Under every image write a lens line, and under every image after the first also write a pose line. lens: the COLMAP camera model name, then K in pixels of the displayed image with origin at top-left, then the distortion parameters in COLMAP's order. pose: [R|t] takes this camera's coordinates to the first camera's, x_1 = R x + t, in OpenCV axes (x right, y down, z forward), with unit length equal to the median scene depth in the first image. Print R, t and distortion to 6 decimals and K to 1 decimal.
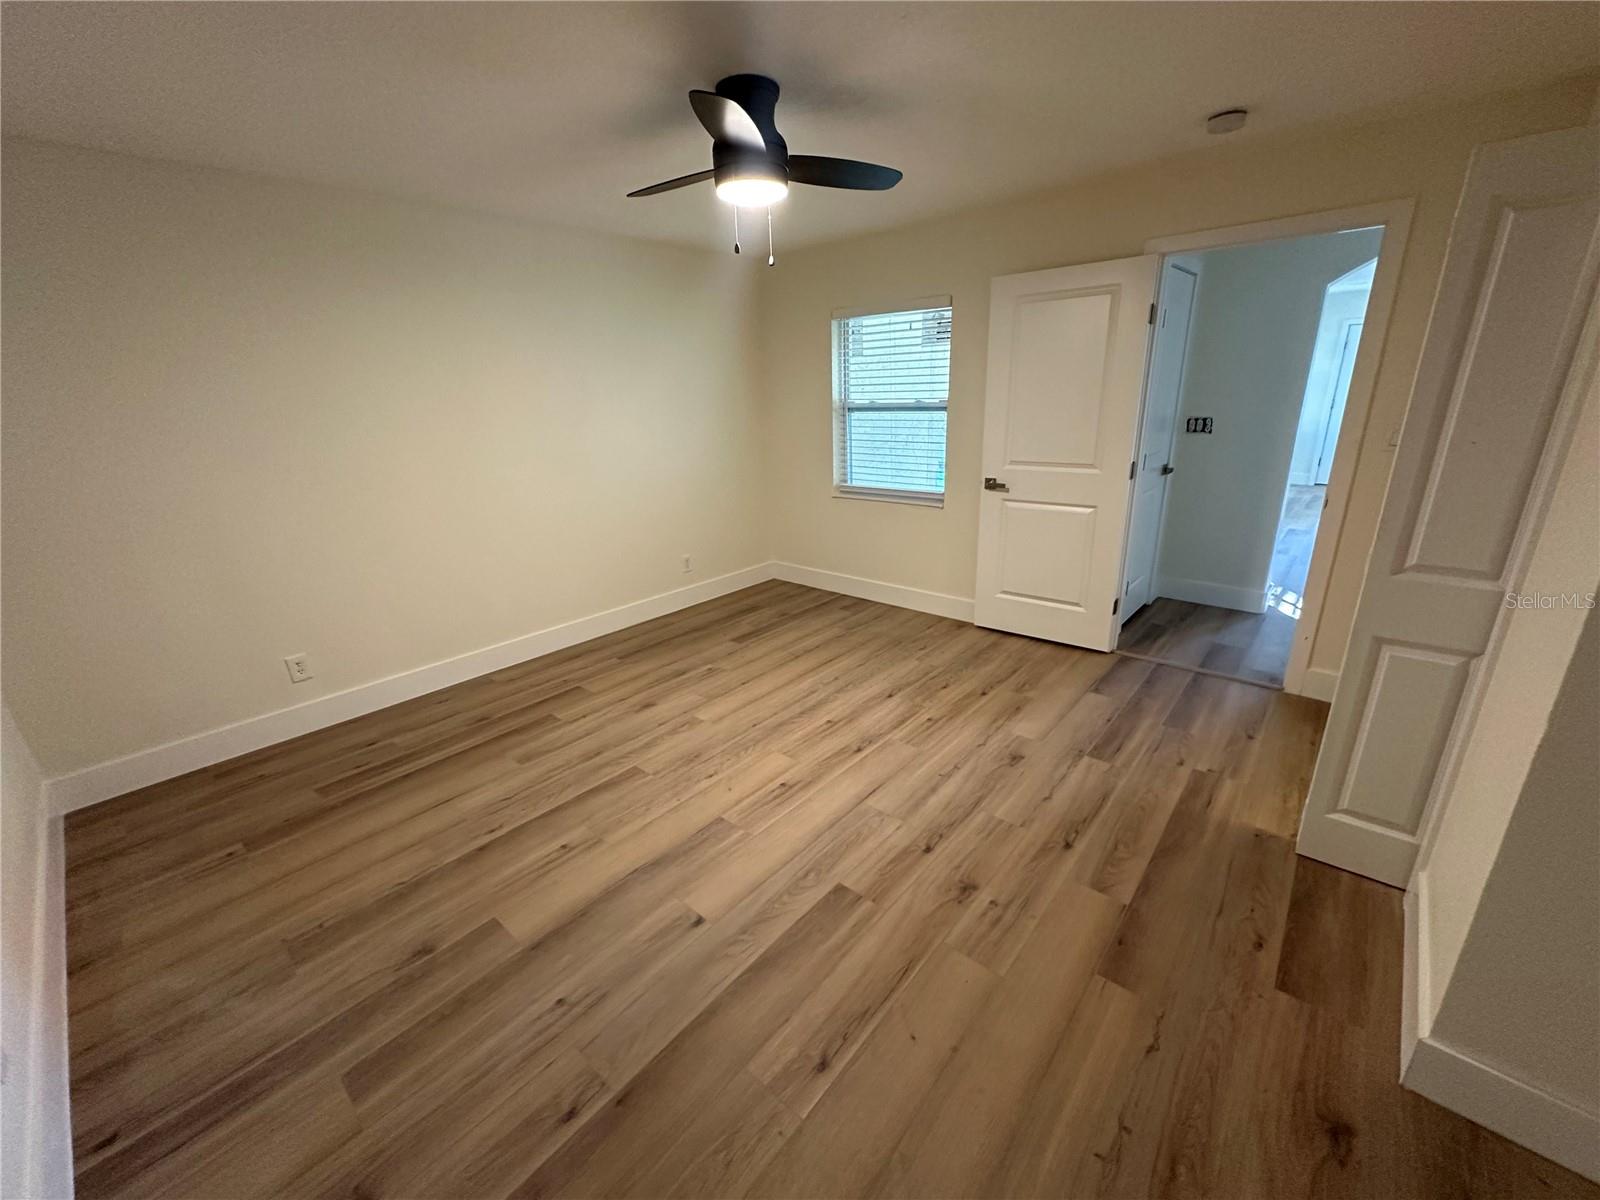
lens RADIAL K [[644.8, 0, 800.0], [0, 644.8, 600.0], [0, 0, 1]] dist [-0.001126, -0.000109]
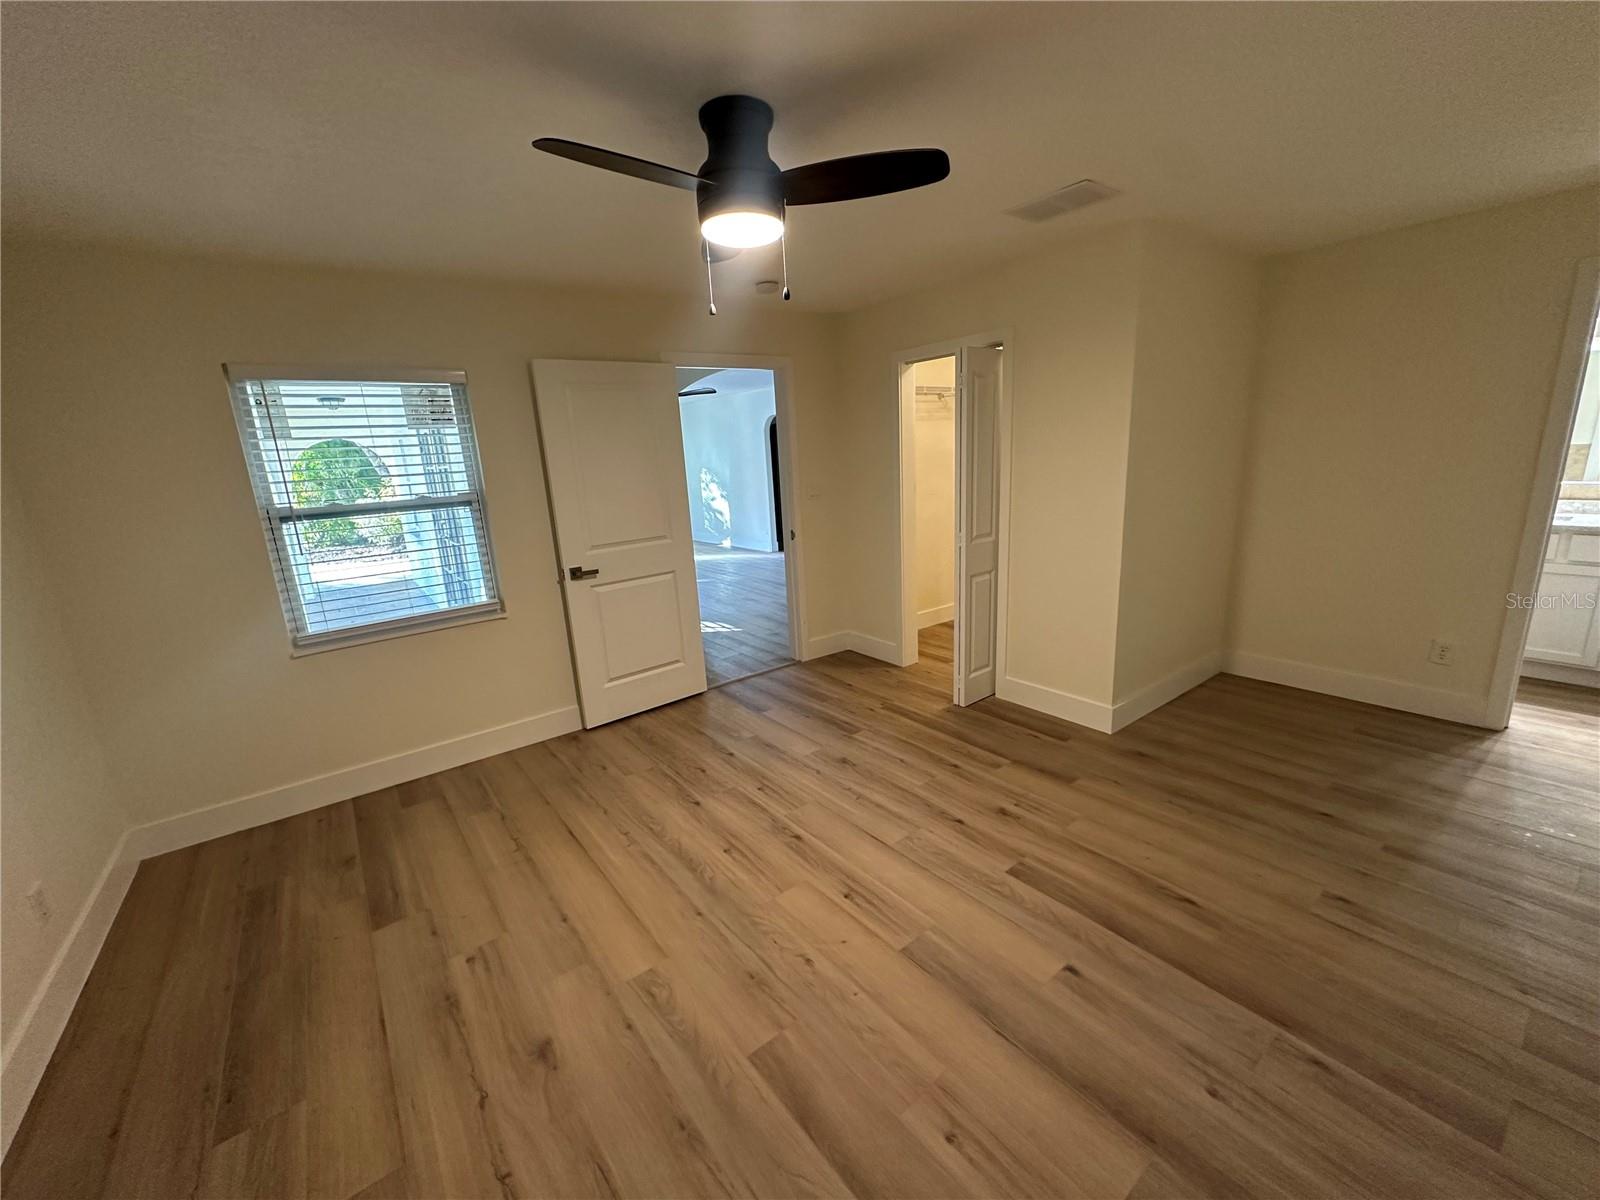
lens RADIAL K [[644.8, 0, 800.0], [0, 644.8, 600.0], [0, 0, 1]] dist [-0.001126, -0.000109]
pose [[0.196786, -0.201321, 0.959555, -0.664055], [0.354227, 0.927183, 0.121884, -0.177680], [-0.914220, 0.315915, 0.253770, 0.595571]]
